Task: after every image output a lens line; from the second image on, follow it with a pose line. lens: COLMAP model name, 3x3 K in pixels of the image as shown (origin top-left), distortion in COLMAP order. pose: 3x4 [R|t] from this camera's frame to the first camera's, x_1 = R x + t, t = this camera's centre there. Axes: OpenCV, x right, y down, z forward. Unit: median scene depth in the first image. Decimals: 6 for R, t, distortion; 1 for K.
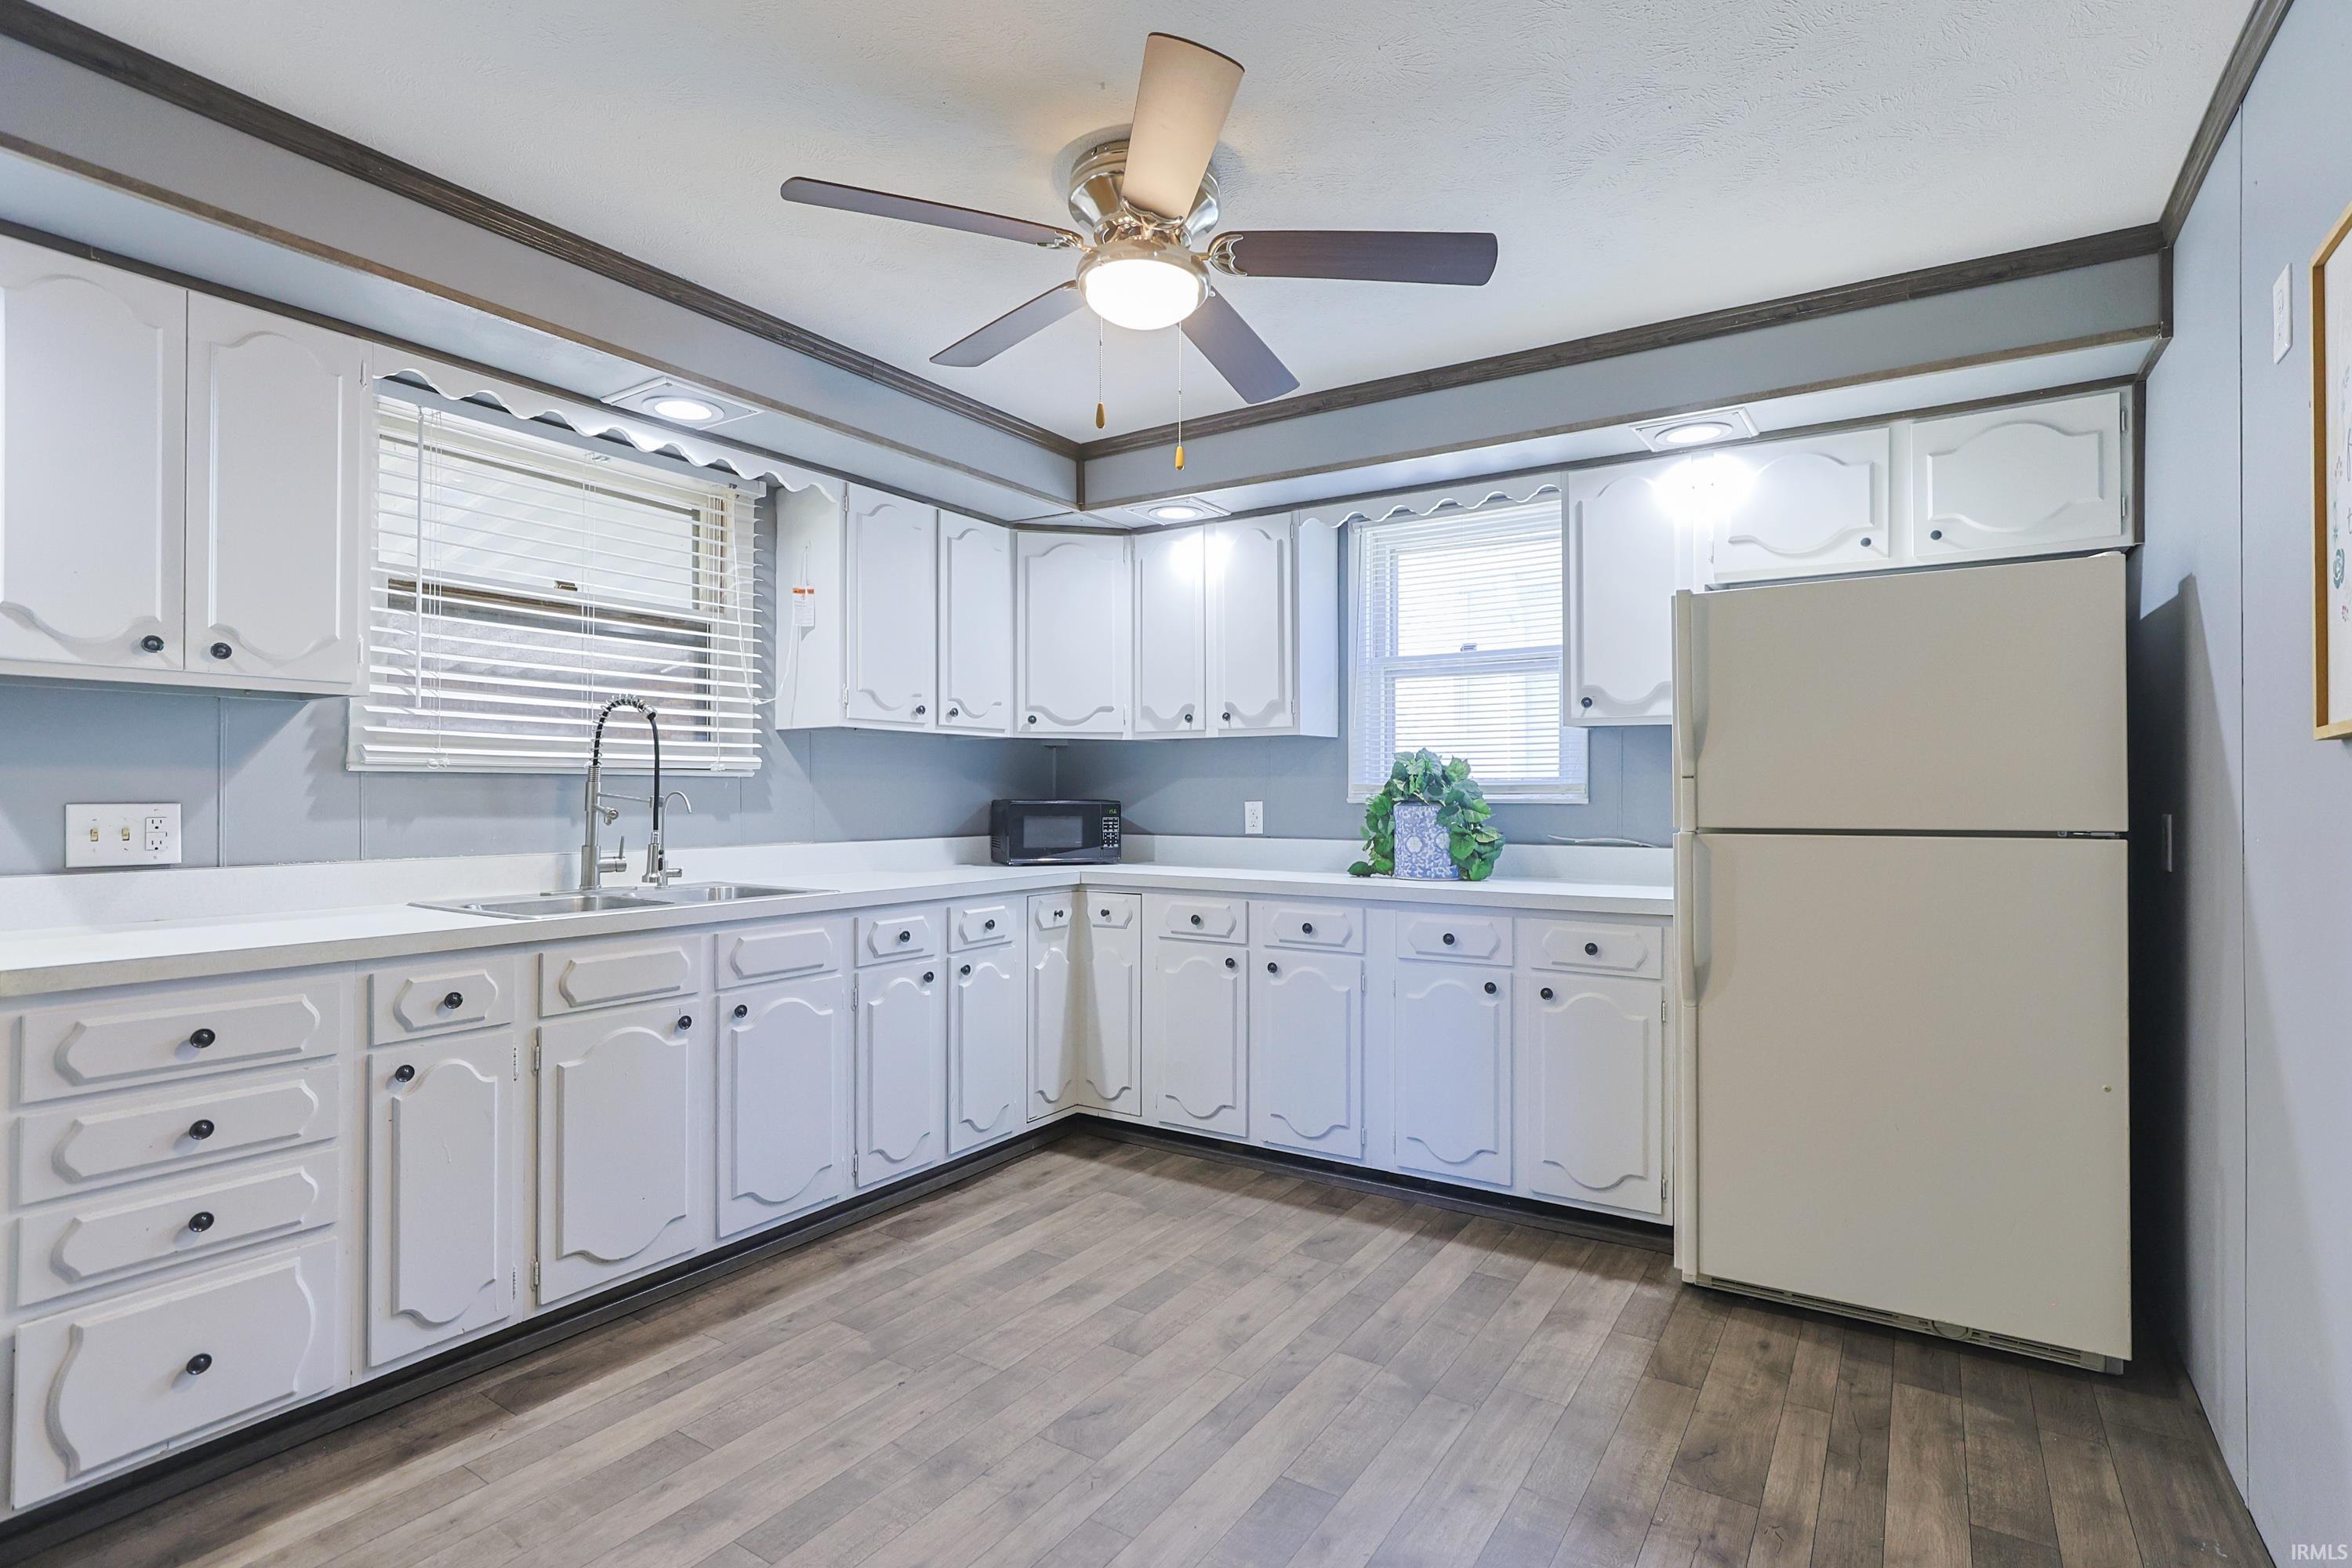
lens RADIAL K [[1143.2, 0, 1176.0], [0, 1143.2, 784.0], [0, 0, 1]] dist [-0.024526, 0.015420]
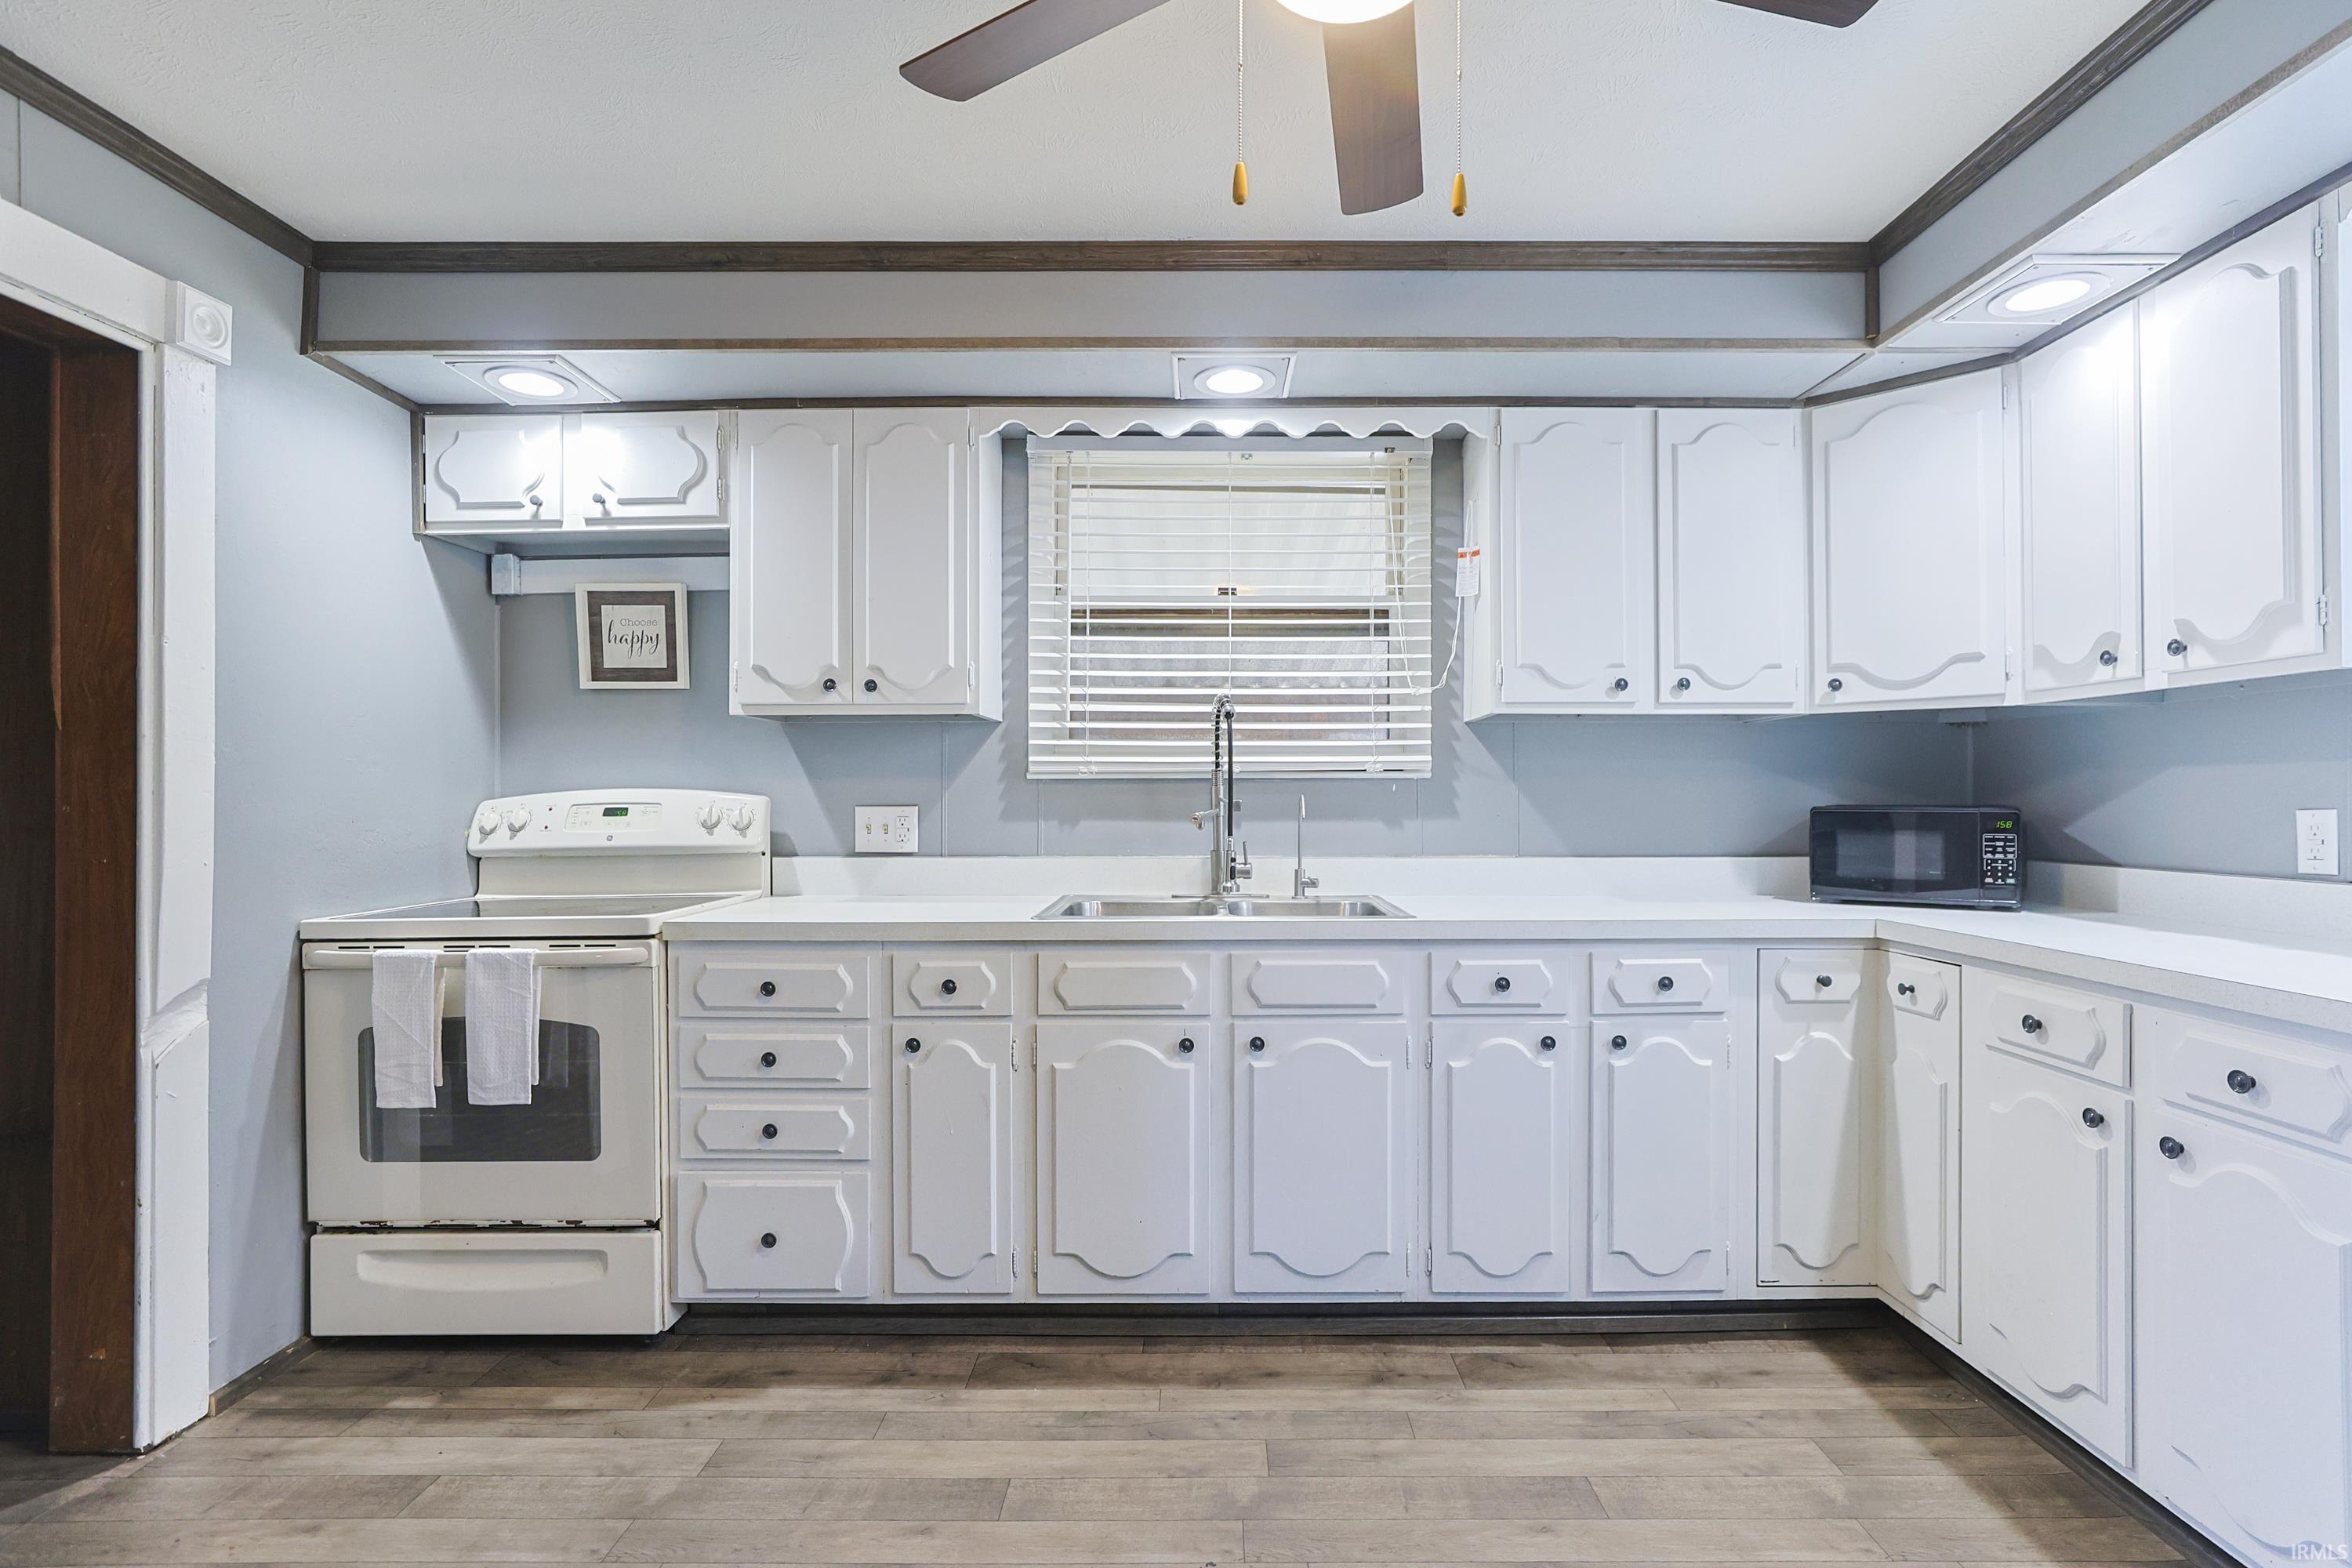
lens RADIAL K [[1121.8, 0, 1219.4], [0, 1121.8, 798.6], [0, 0, 1]] dist [-0.027157, 0.014530]
pose [[0.545423, -0.002067, -0.838158, 0.295777], [0.009676, 0.999946, 0.003830, 0.005290], [0.838105, -0.010199, 0.545414, 0.455466]]
